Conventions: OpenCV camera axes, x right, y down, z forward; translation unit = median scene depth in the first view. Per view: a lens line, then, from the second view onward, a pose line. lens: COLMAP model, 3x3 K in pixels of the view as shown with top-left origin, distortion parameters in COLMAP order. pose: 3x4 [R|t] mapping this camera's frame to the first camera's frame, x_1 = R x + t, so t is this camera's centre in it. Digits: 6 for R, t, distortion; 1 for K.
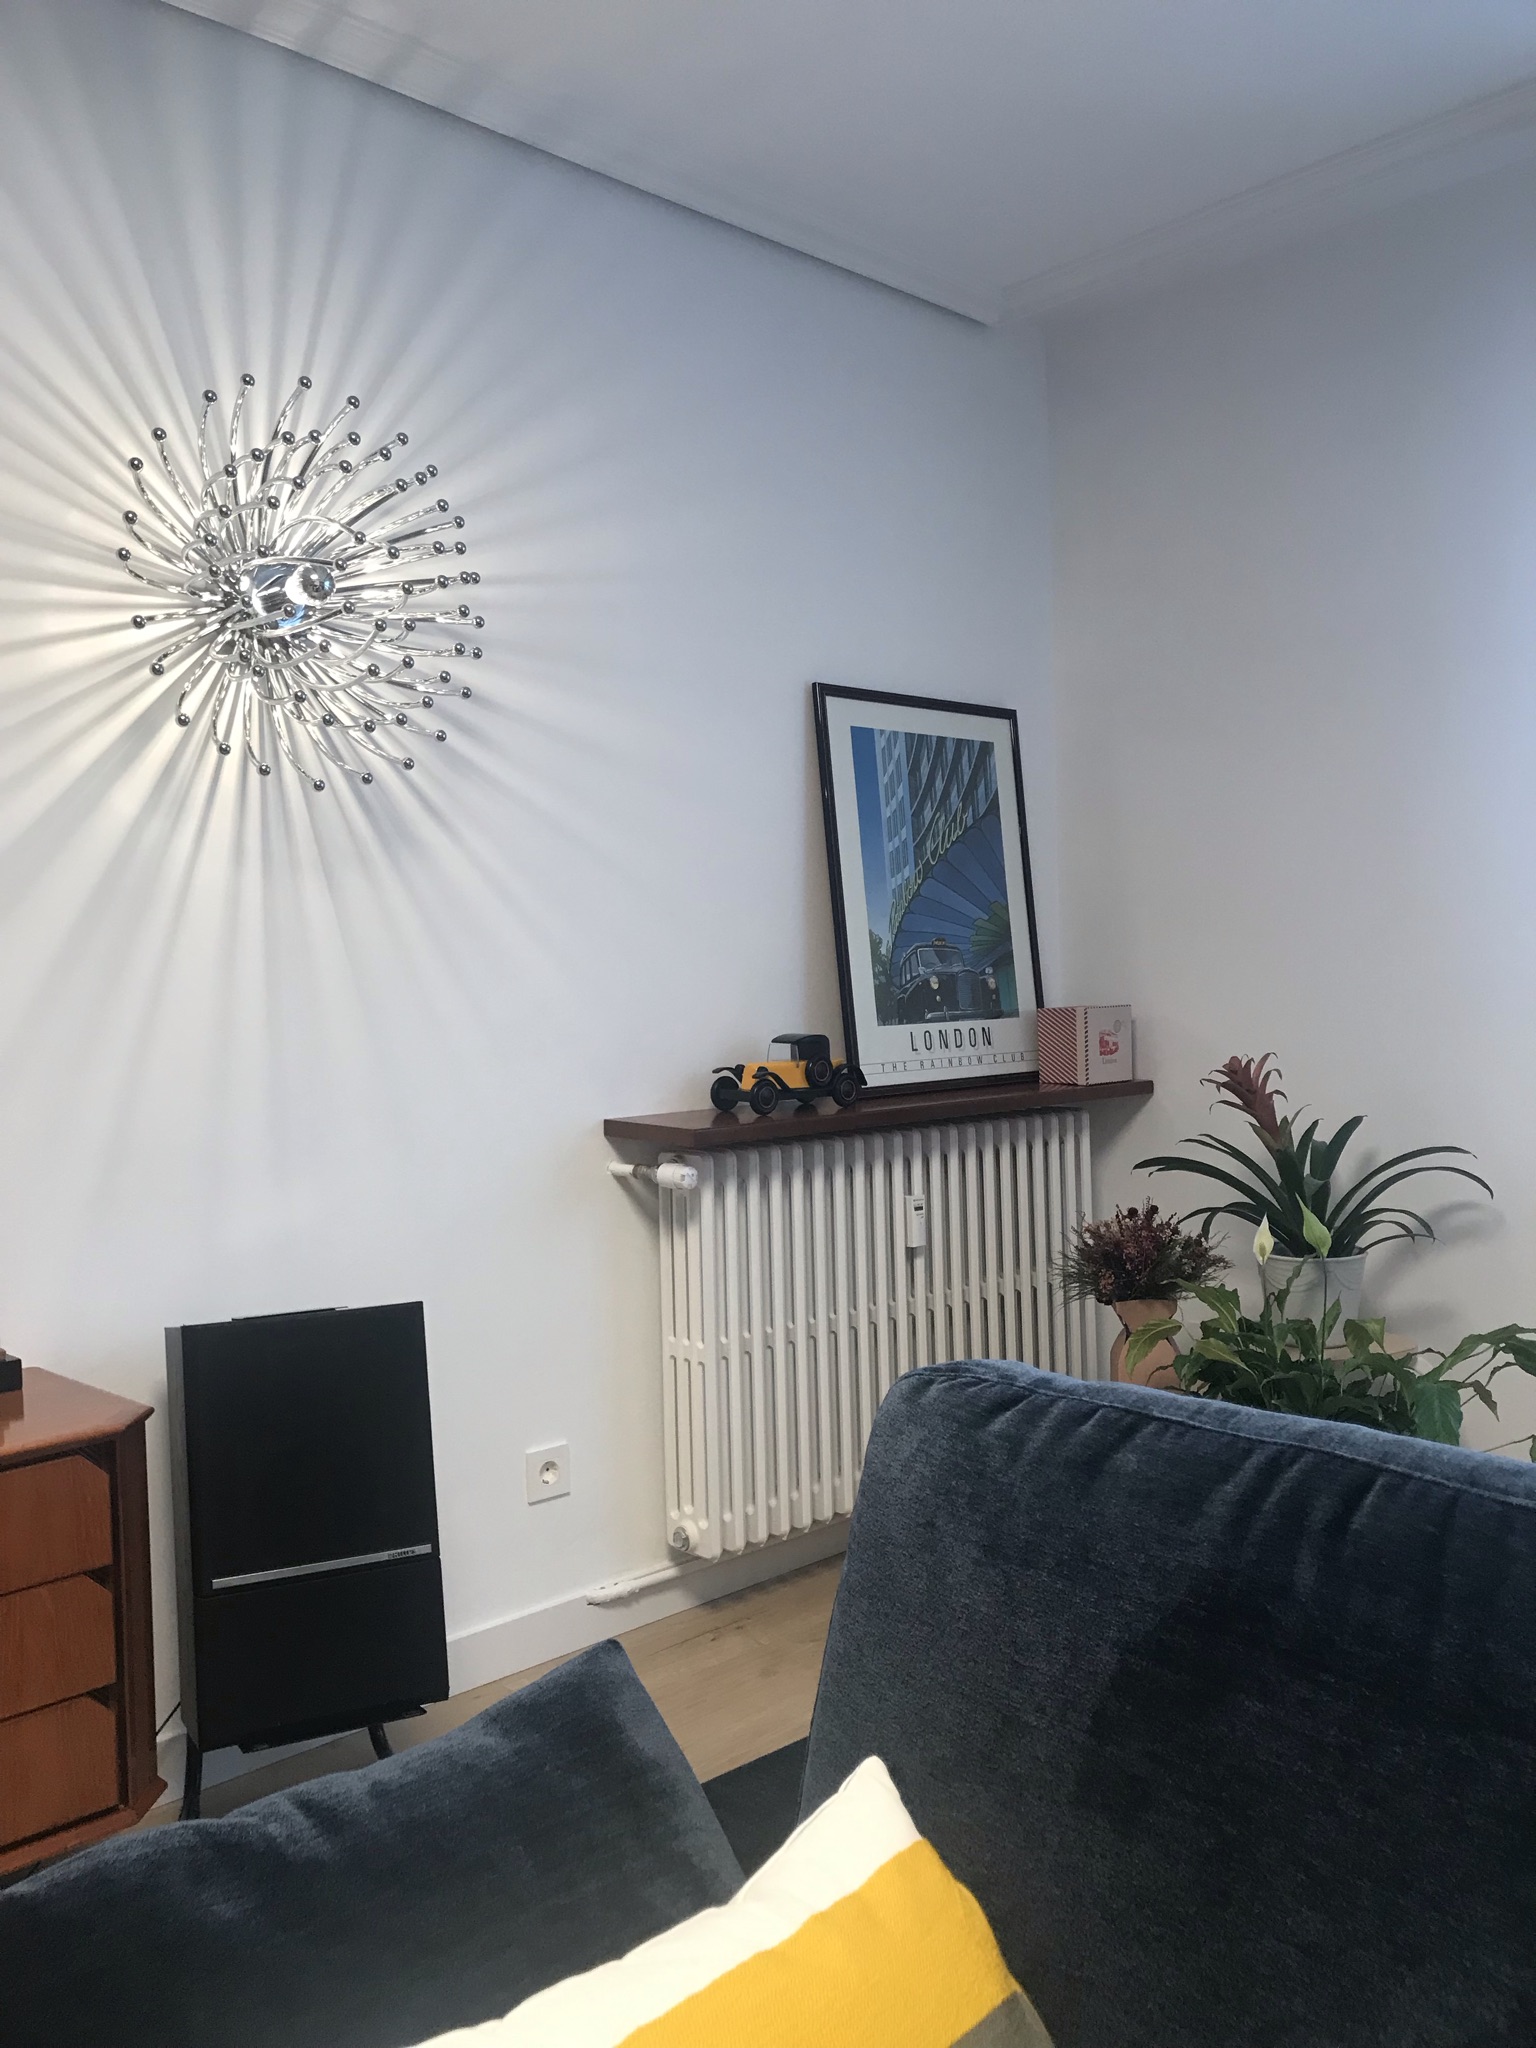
lens RADIAL K [[1663.8, 0, 780.2], [0, 1663.8, 1006.0], [0, 0, 1]] dist [0.038746, -0.047716]
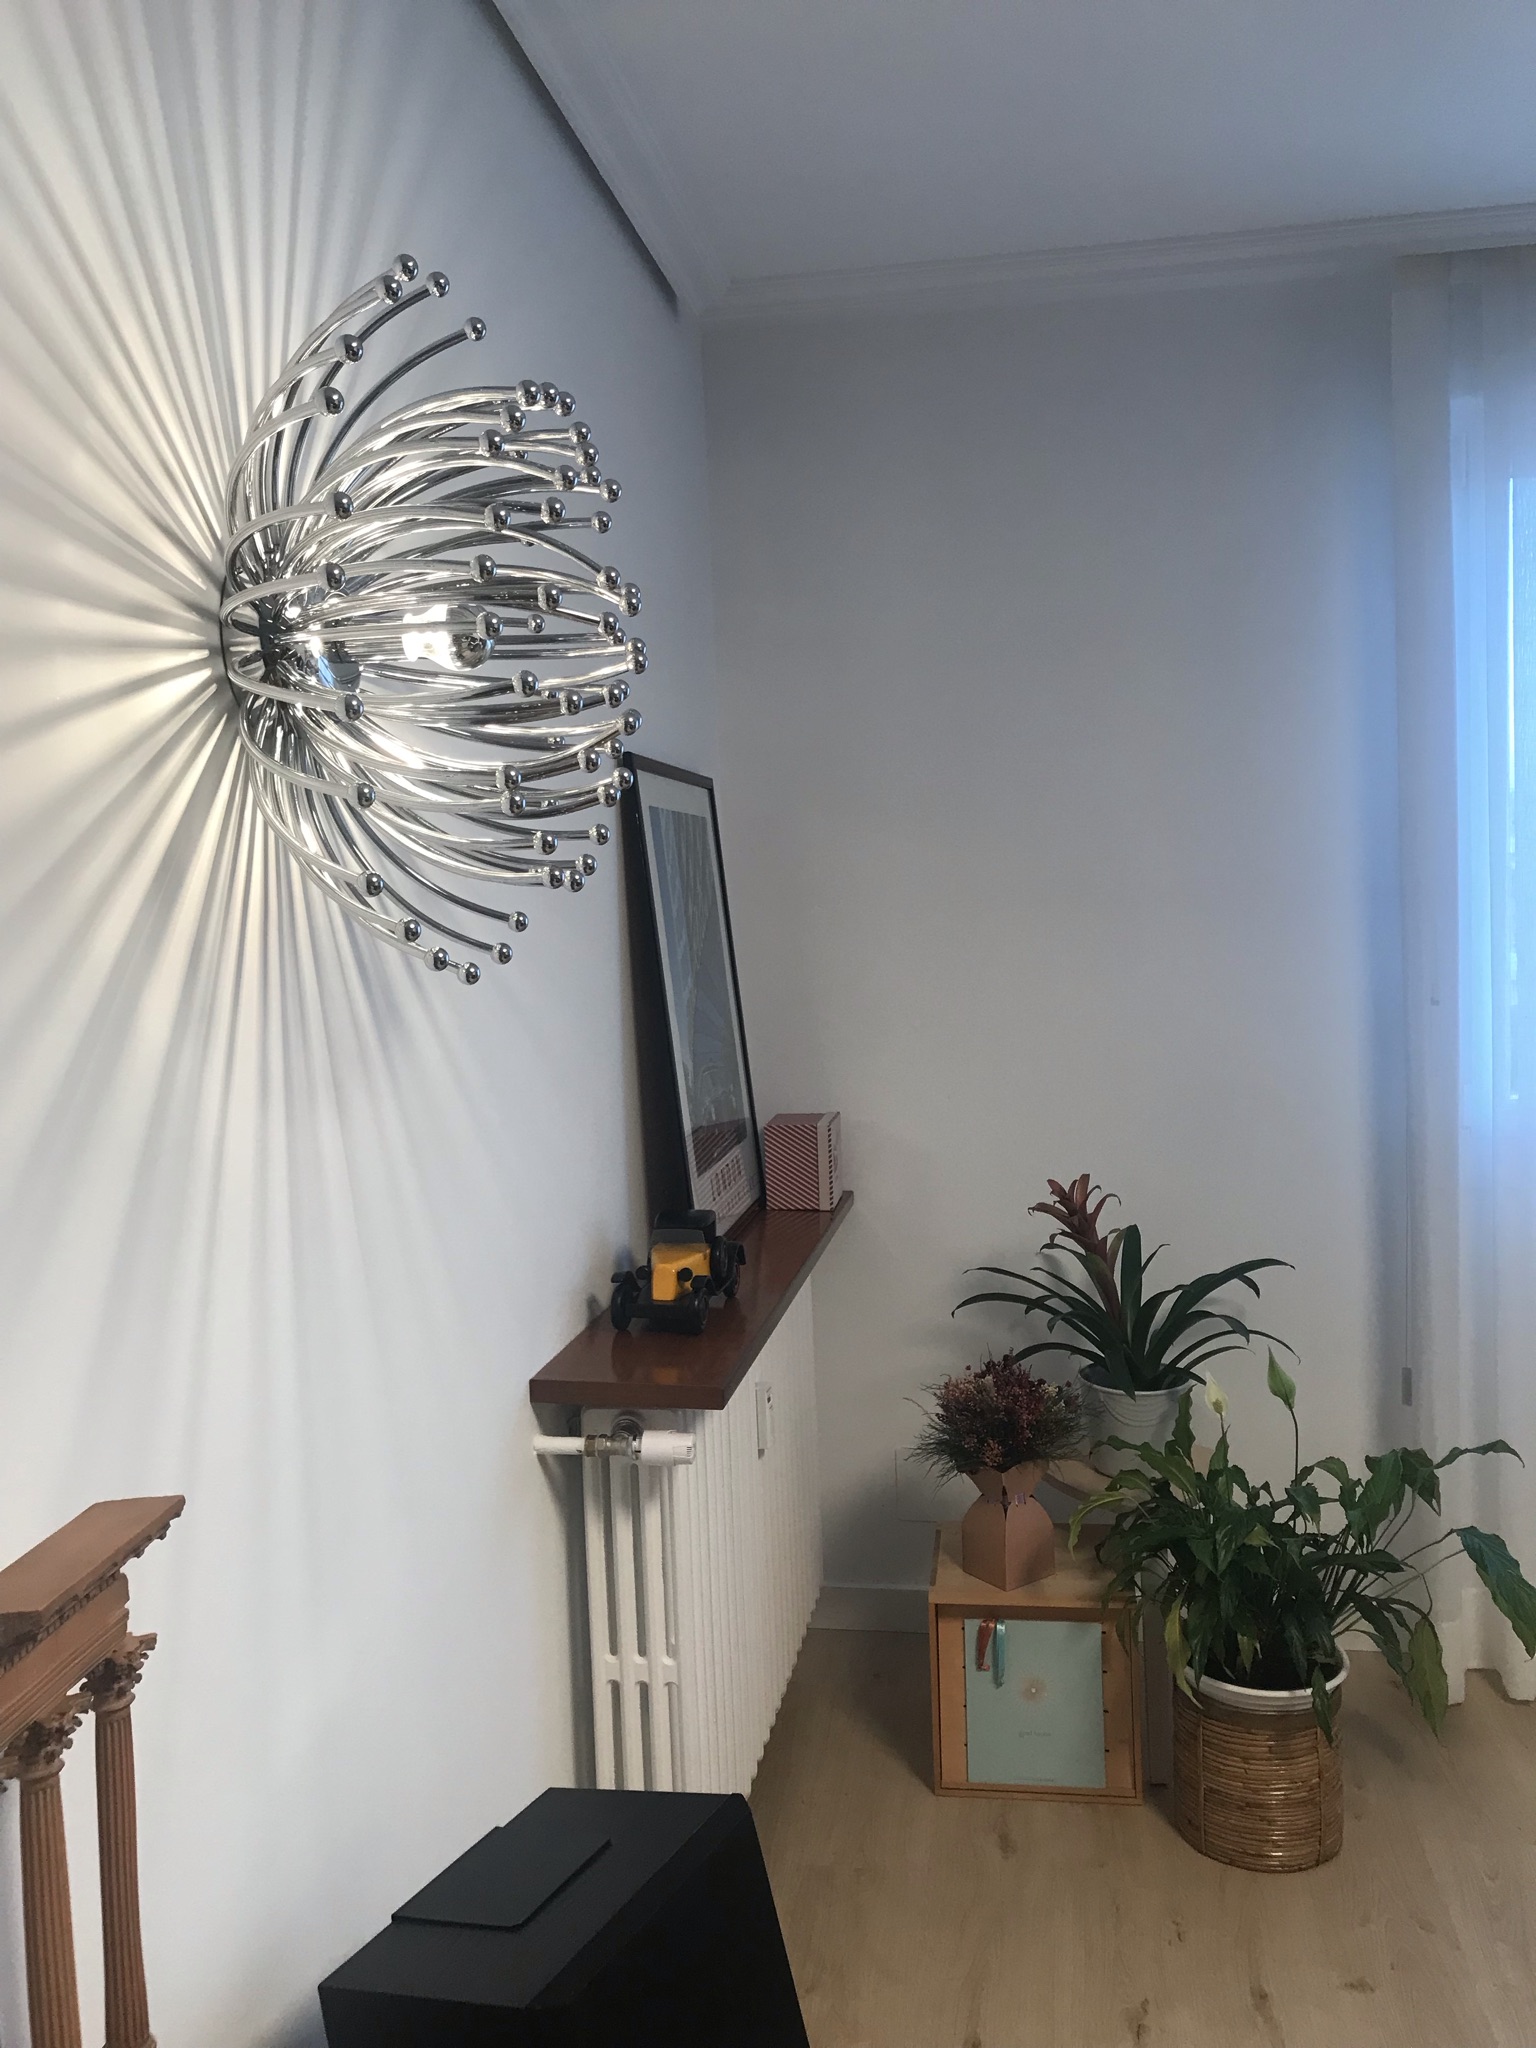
lens RADIAL K [[1663.8, 0, 767.4], [0, 1663.8, 1009.9], [0, 0, 1]] dist [0.038746, -0.047716]
pose [[0.805822, -0.045162, 0.590434, -0.407279], [0.031254, 0.998941, 0.033754, -0.102337], [-0.591333, -0.008746, 0.806380, 0.347581]]
